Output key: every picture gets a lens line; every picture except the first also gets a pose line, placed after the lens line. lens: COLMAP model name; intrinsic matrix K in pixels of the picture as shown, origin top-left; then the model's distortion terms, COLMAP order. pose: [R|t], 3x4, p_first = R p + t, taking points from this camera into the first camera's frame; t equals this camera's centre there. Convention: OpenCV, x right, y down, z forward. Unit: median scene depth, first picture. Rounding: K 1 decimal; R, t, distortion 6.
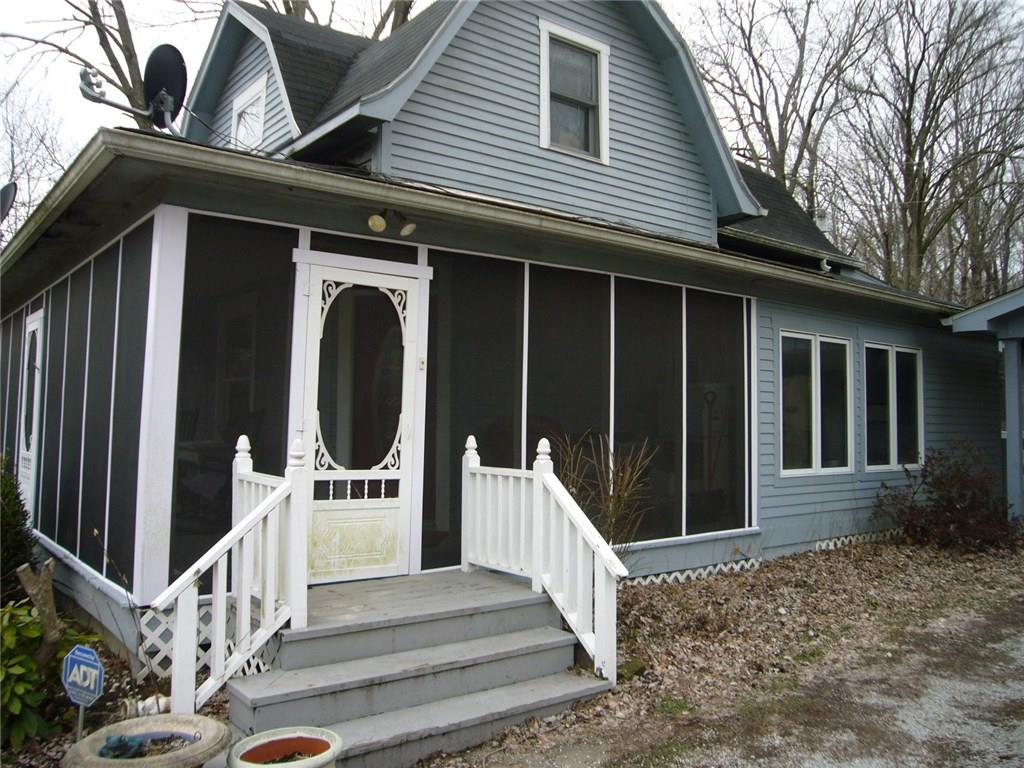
lens RADIAL K [[854.3, 0, 516.1], [0, 854.3, 383.9], [0, 0, 1]] dist [-0.104071, 0.081343]
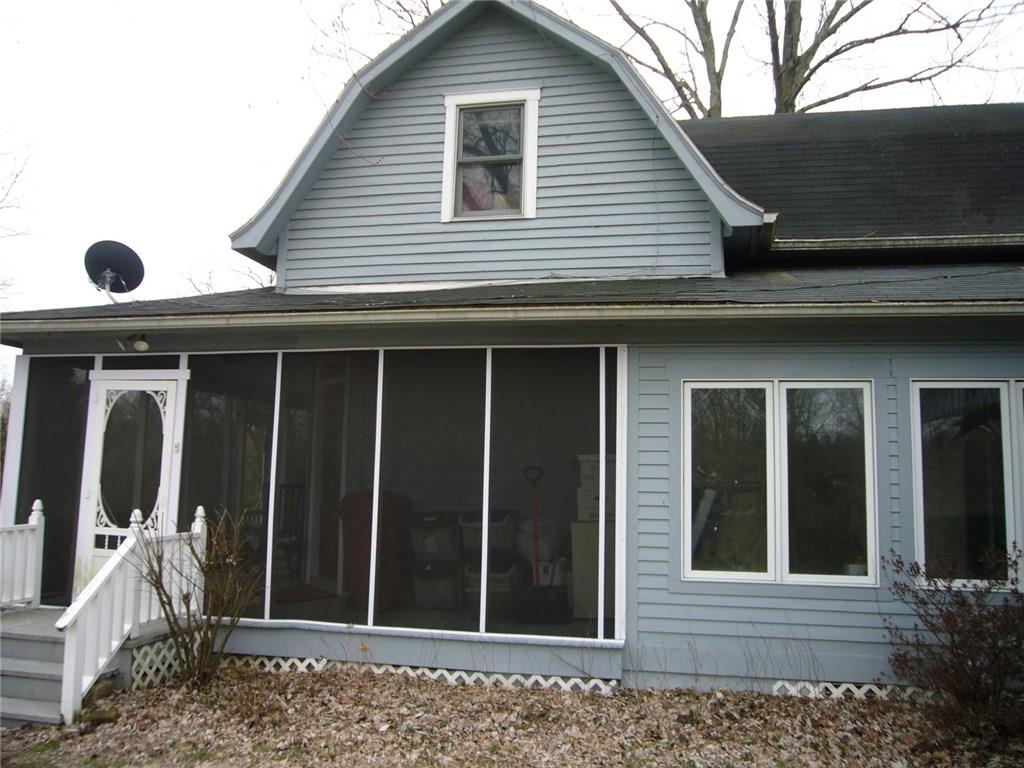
lens RADIAL K [[854.3, 0, 516.5], [0, 854.3, 375.2], [0, 0, 1]] dist [-0.104071, 0.081343]
pose [[0.634325, -0.081016, -0.768809, 1.110168], [0.023204, 0.996041, -0.085817, -0.011117], [0.772718, 0.036596, 0.633694, 0.565956]]
